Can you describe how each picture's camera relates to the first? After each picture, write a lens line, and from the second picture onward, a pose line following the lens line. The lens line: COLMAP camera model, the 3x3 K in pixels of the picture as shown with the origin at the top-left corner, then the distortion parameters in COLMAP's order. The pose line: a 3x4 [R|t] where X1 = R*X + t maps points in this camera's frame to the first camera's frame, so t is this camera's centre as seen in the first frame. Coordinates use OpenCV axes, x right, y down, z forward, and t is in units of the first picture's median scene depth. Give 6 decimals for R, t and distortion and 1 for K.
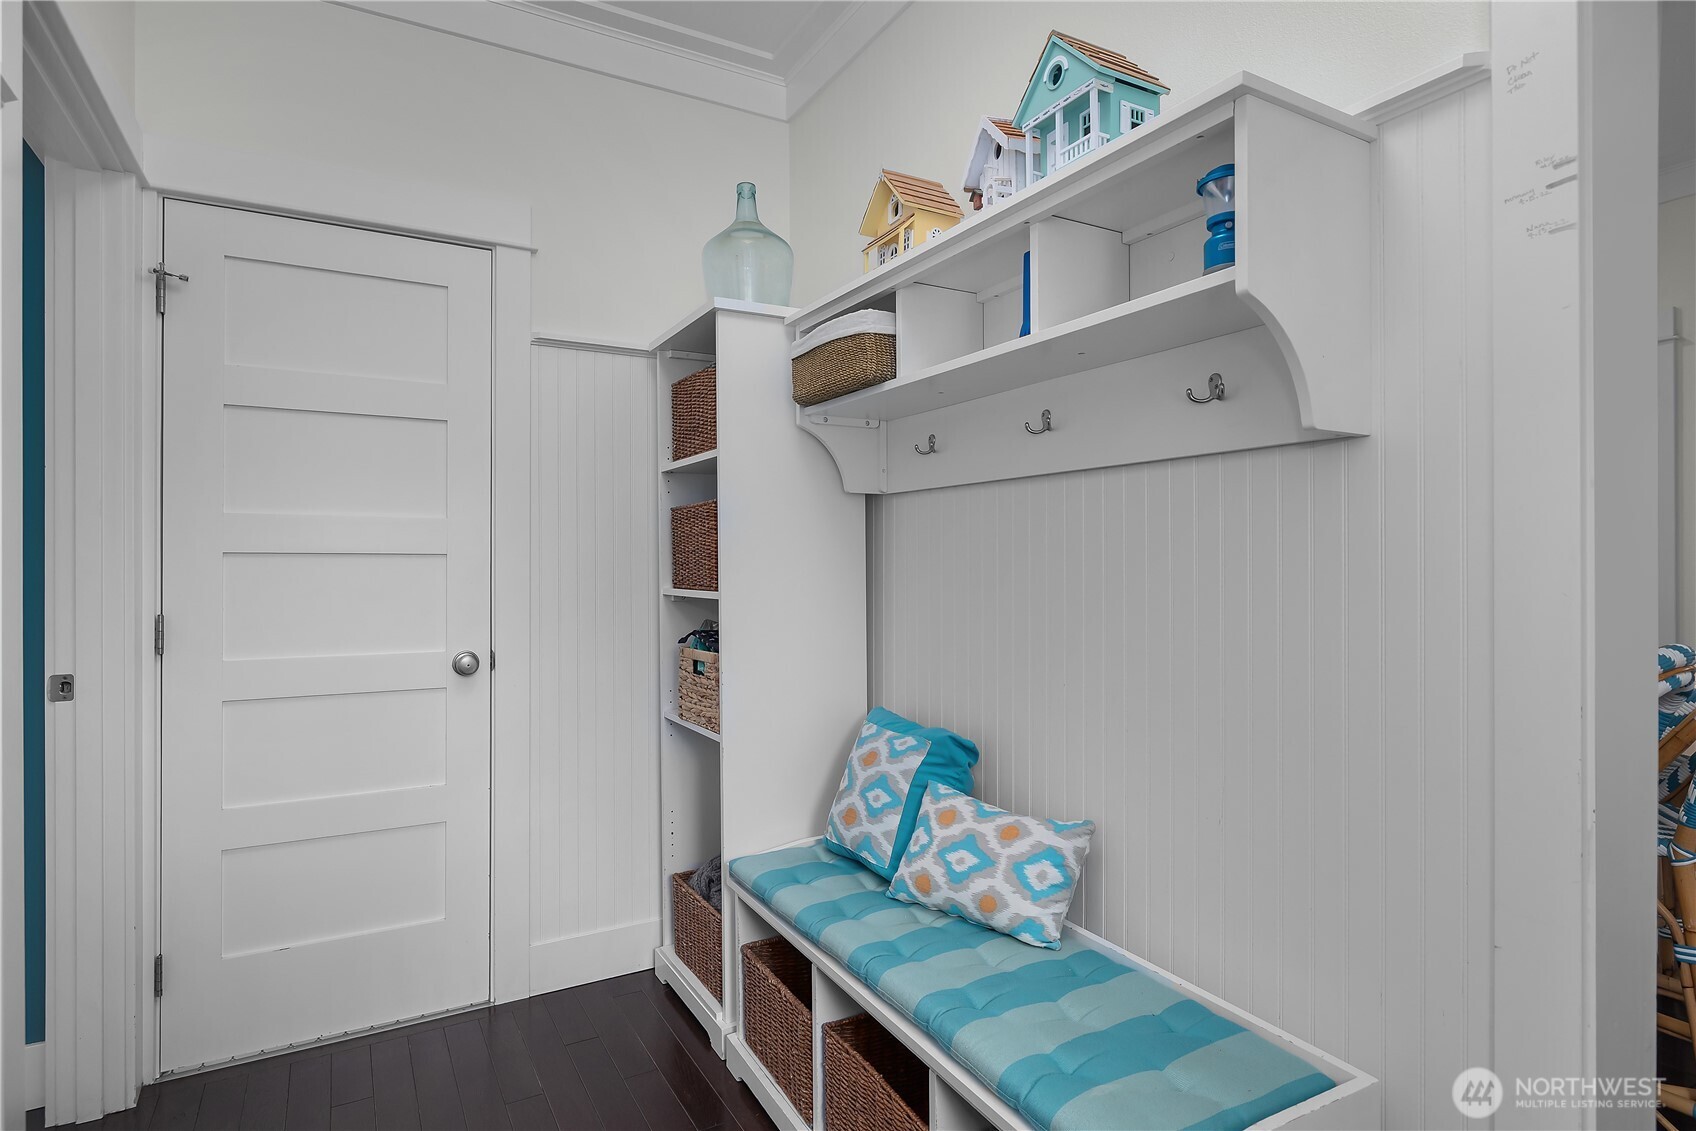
lens RADIAL K [[906.7, 0, 848.0], [0, 906.7, 565.5], [0, 0, 1]] dist [-0.000271, 0.000095]
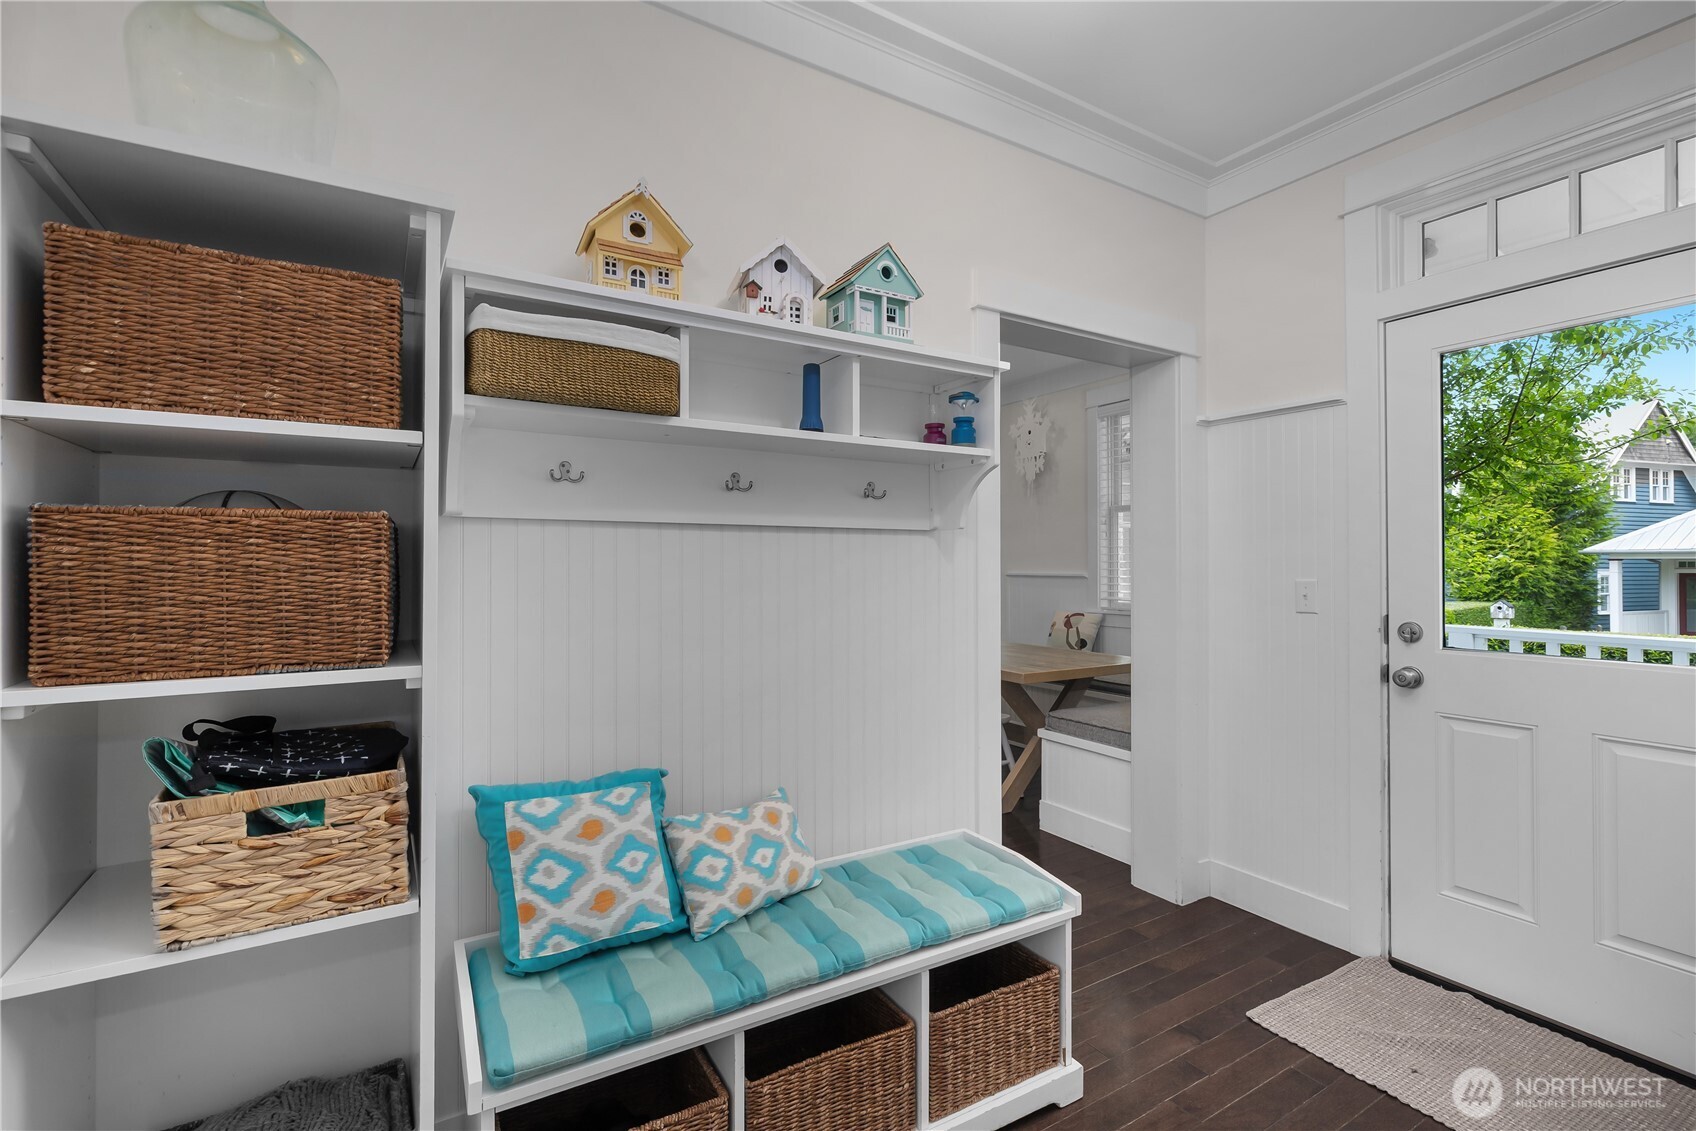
lens RADIAL K [[728.7, 0, 848.0], [0, 728.7, 565.5], [0, 0, 1]] dist [-0.000123, 0.000080]
pose [[-0.026009, -0.001913, 0.999660, -0.800977], [-0.001056, 0.999998, 0.001886, -0.050372], [-0.999661, -0.001007, -0.026011, 0.904593]]
